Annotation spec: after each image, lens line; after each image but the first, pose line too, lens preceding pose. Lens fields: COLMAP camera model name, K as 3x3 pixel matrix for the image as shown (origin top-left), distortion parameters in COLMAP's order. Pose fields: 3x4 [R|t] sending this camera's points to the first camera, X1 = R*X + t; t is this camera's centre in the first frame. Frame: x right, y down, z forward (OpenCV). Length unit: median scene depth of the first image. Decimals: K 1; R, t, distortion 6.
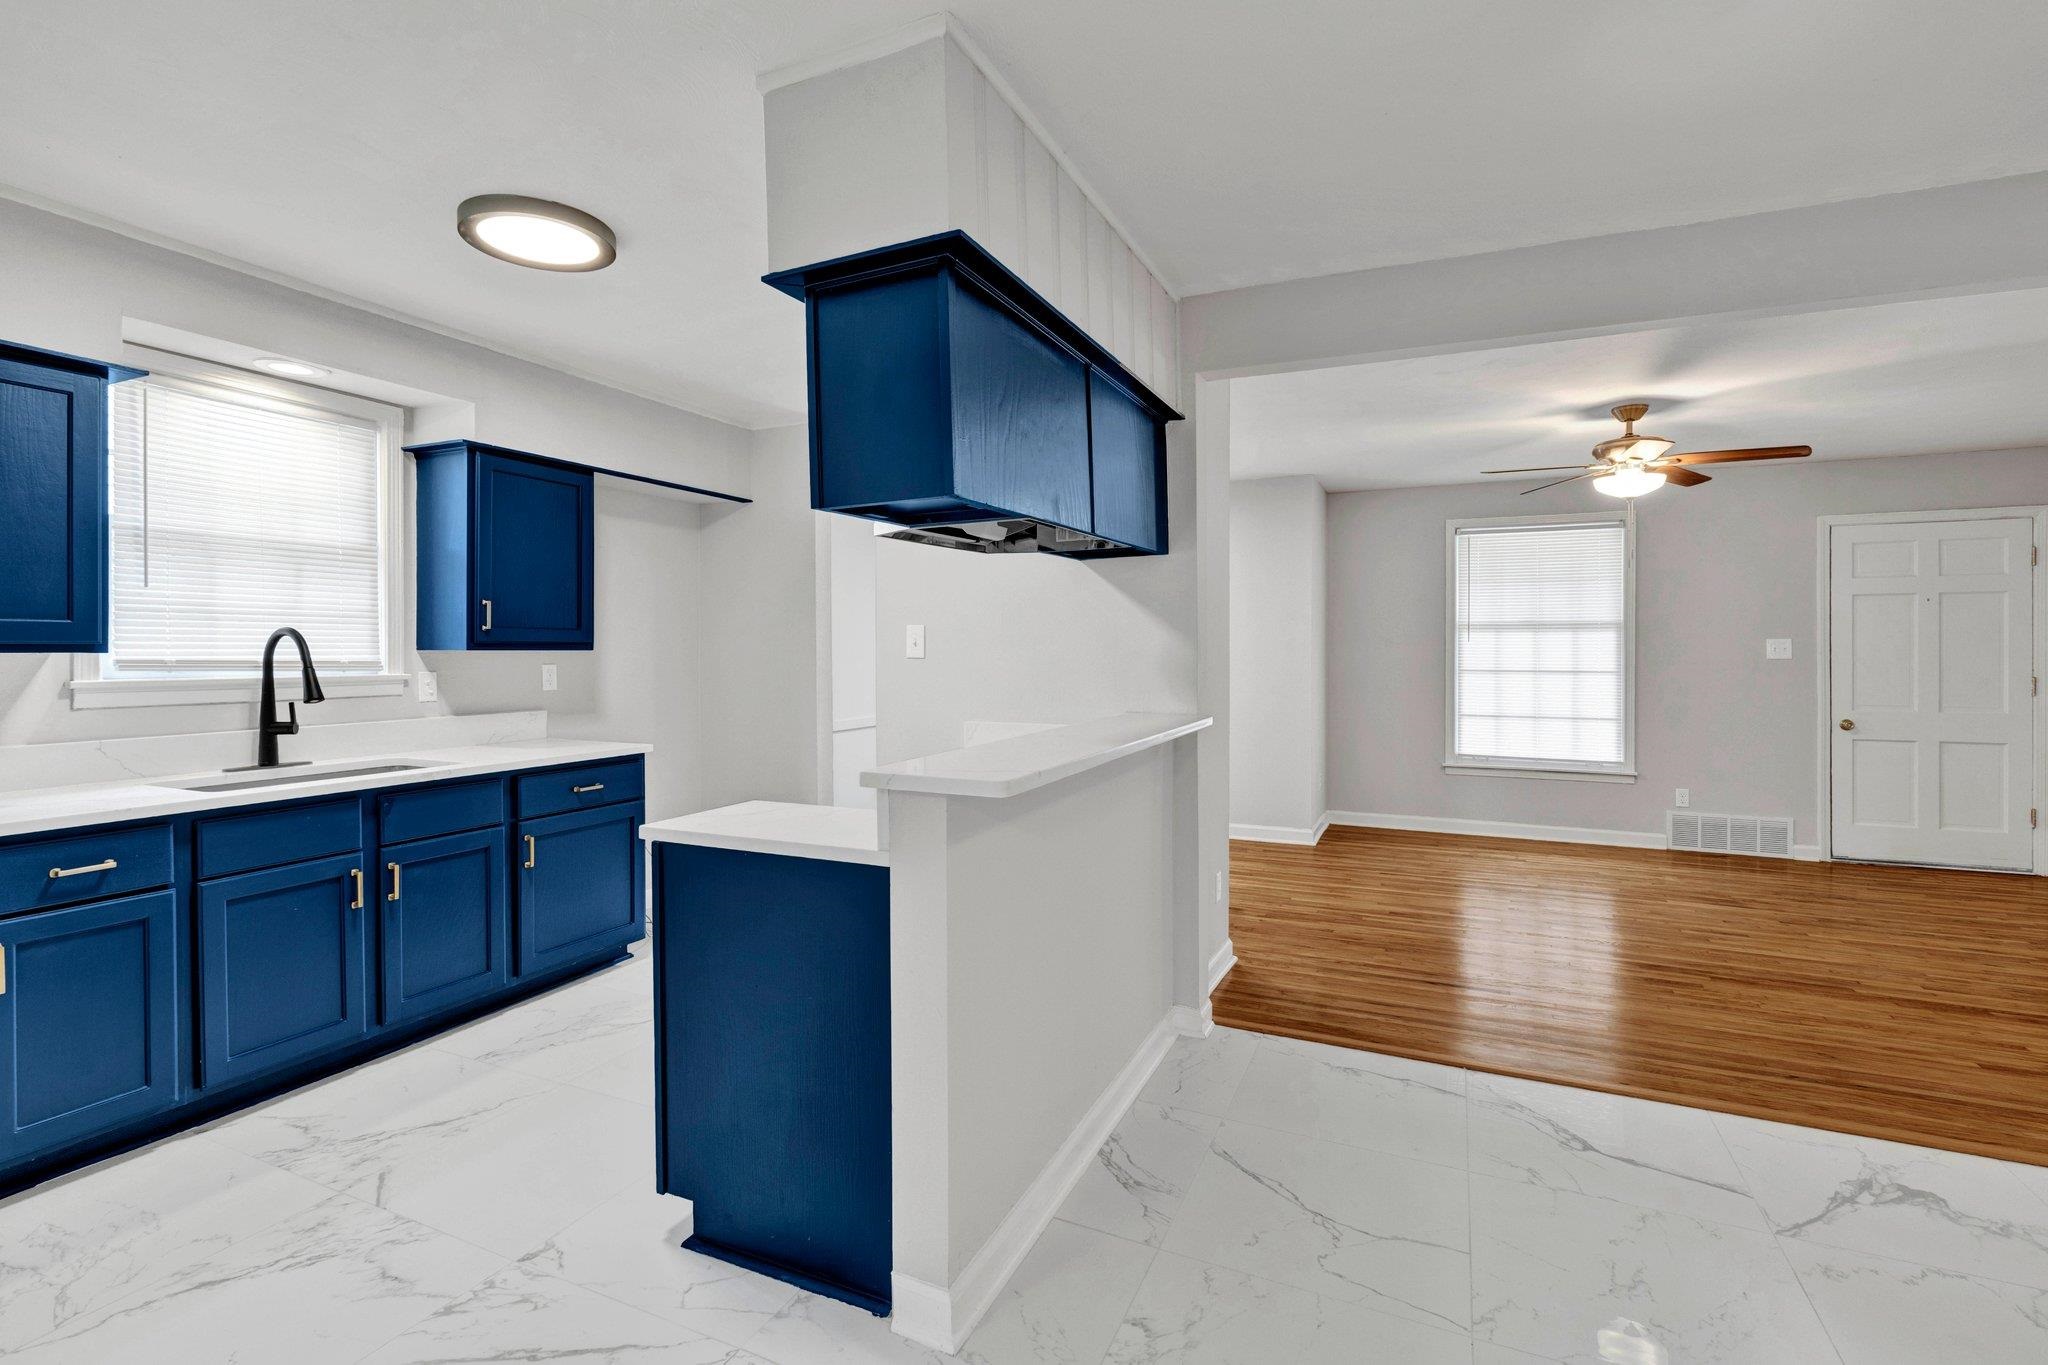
lens RADIAL K [[938.3, 0, 1024.0], [0, 938.3, 682.5], [0, 0, 1]] dist [-0.003573, 0.000045]
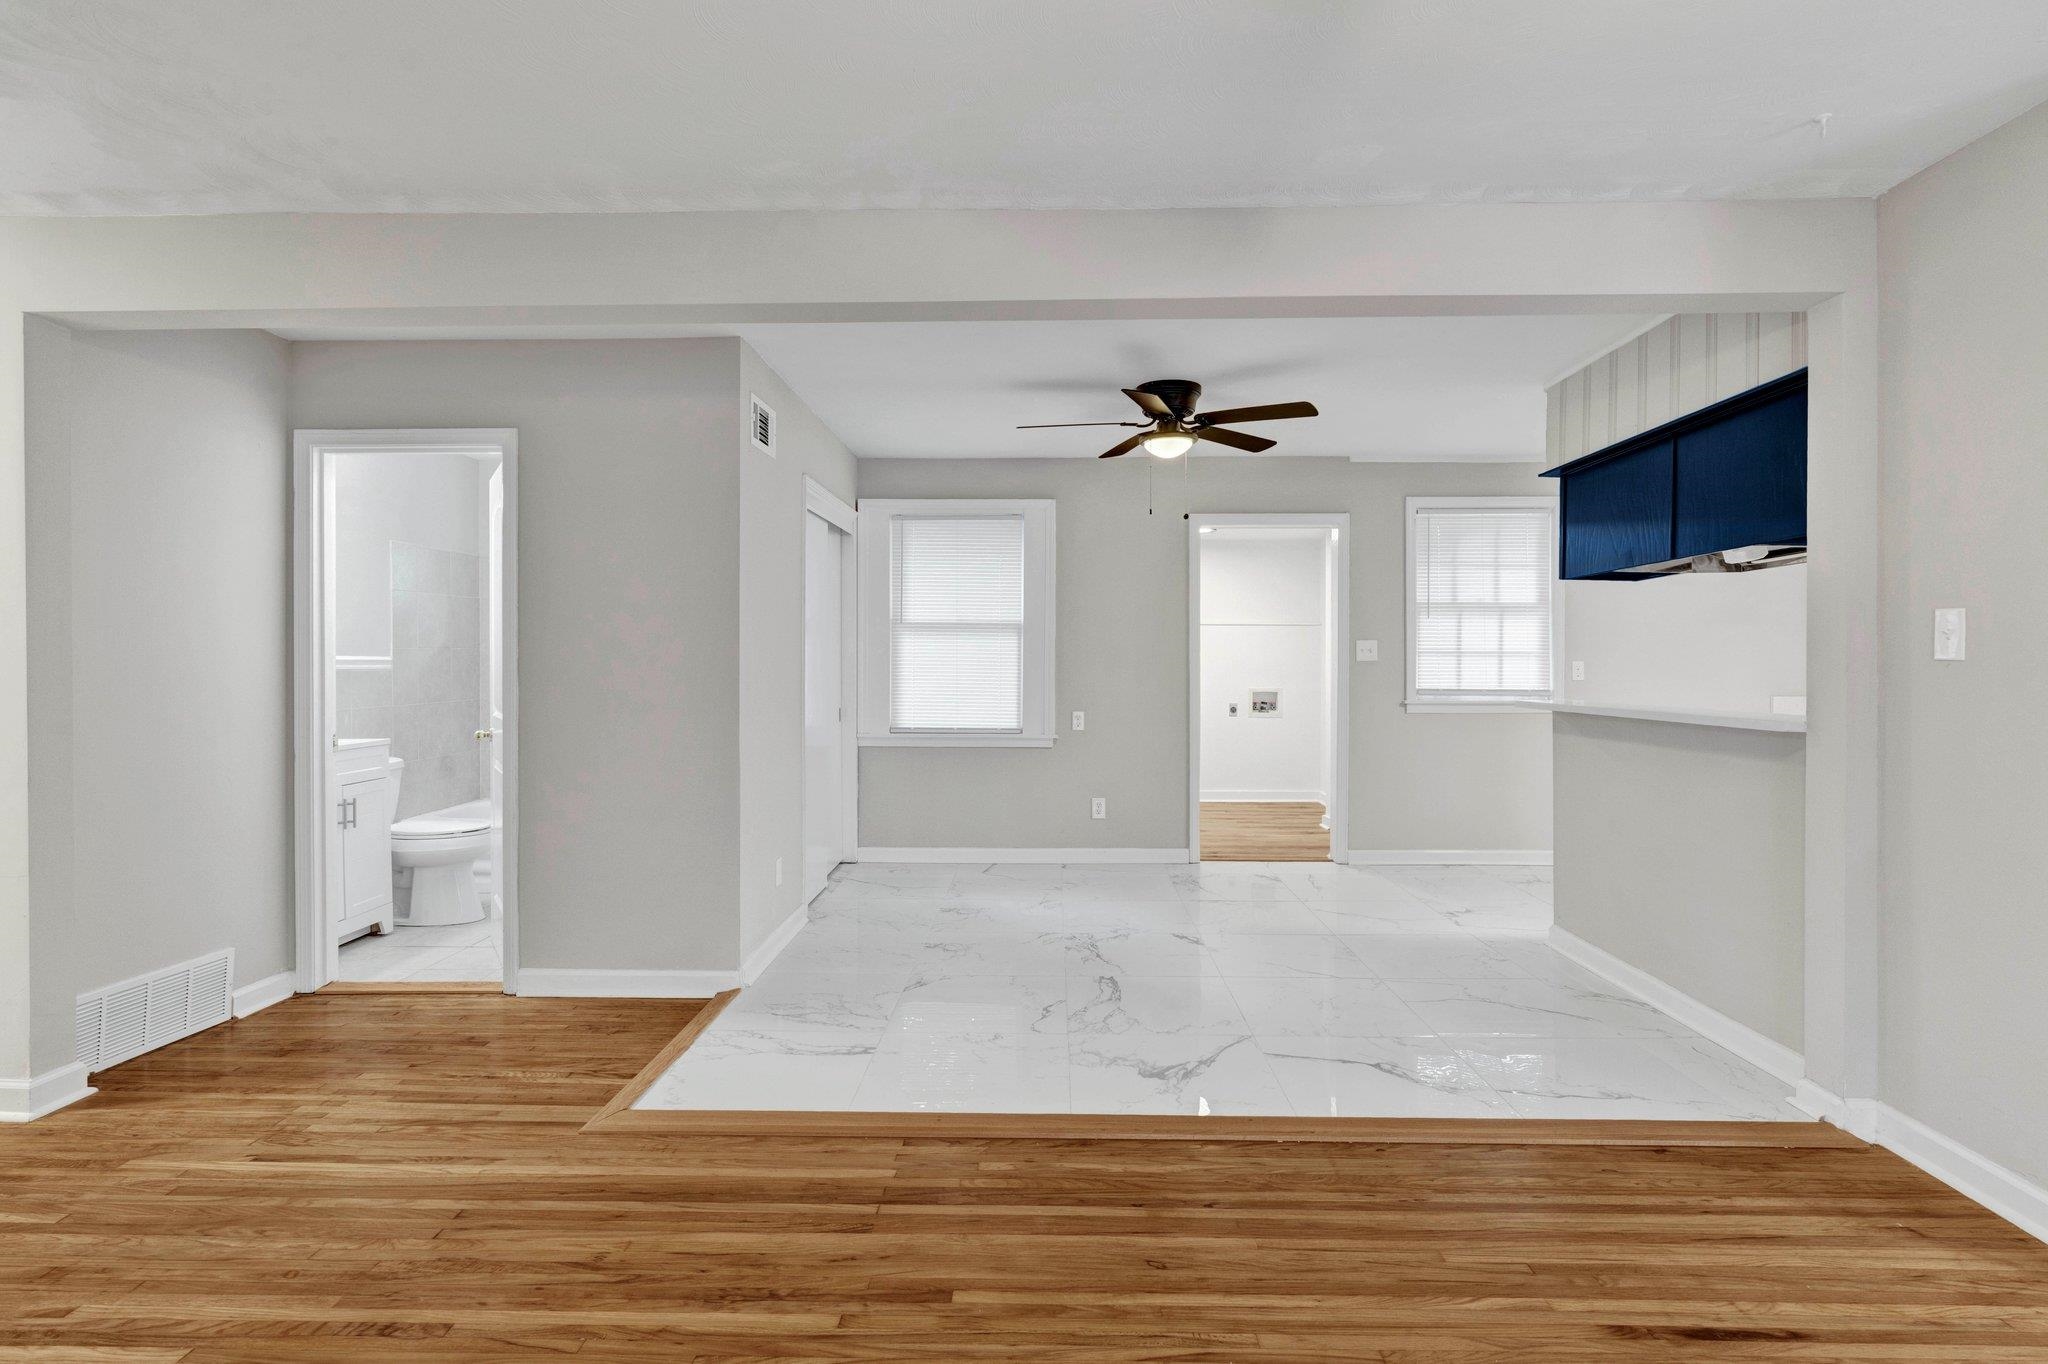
lens RADIAL K [[982.6, 0, 1029.3], [0, 982.6, 672.9], [0, 0, 1]] dist [-0.002599, 0.000040]
pose [[-0.920202, 0.003334, -0.391430, 1.241363], [-0.016897, 0.998693, 0.048228, -0.041549], [0.391079, 0.050993, -0.918943, 1.618530]]
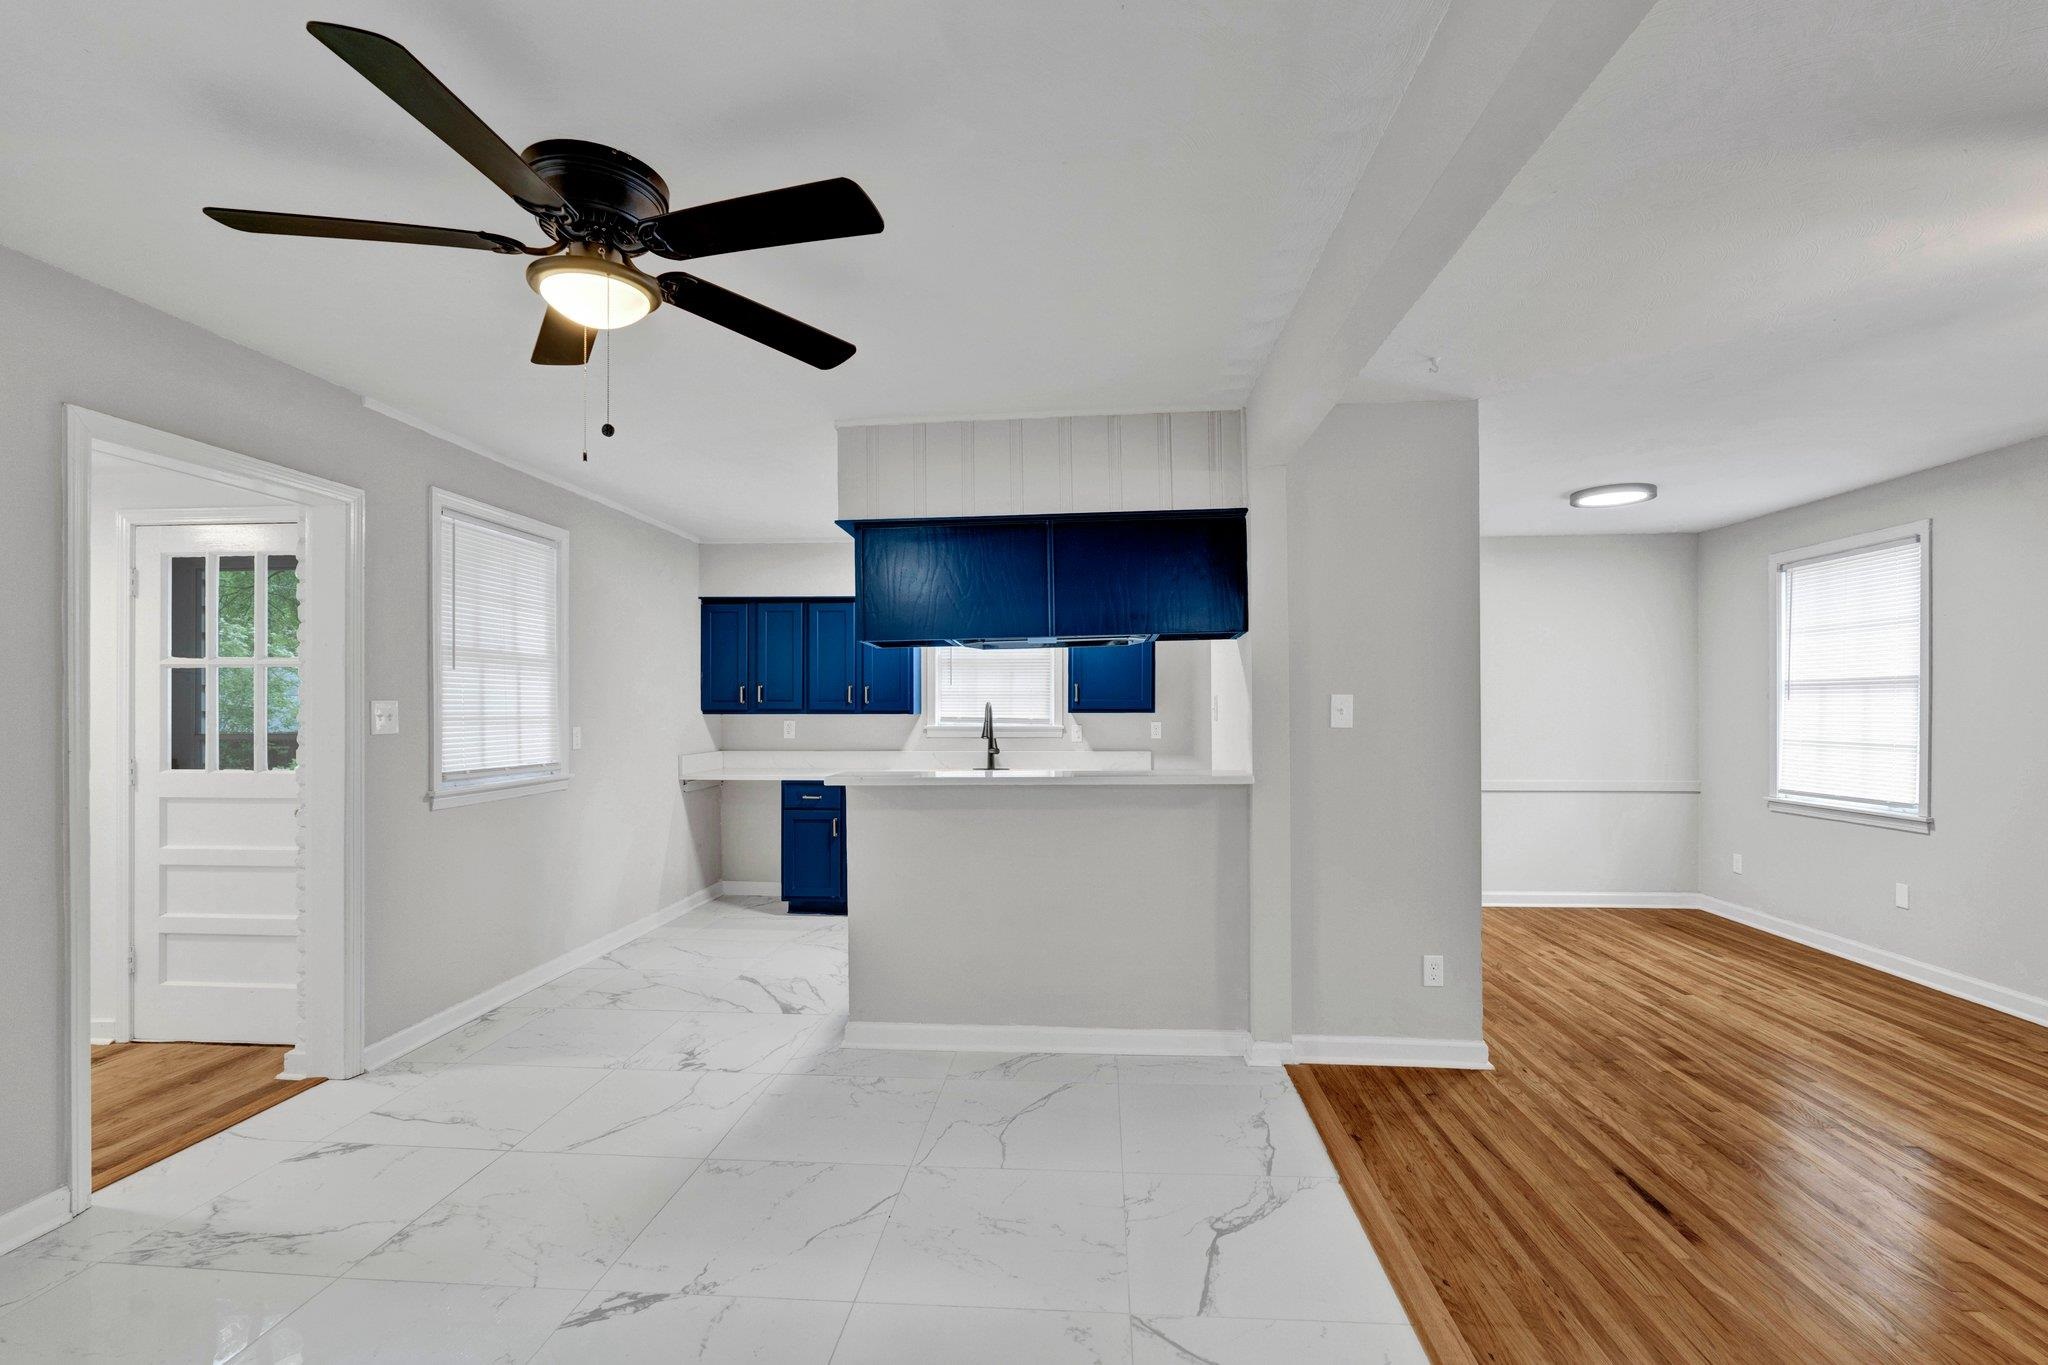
lens RADIAL K [[918.2, 0, 1027.3], [0, 918.2, 687.7], [0, 0, 1]] dist [-0.002975, -0.000535]
pose [[0.342814, -0.022200, -0.939141, 1.201048], [-0.030333, 0.998938, -0.034686, -0.023199], [0.938913, 0.040378, 0.341777, 0.385671]]
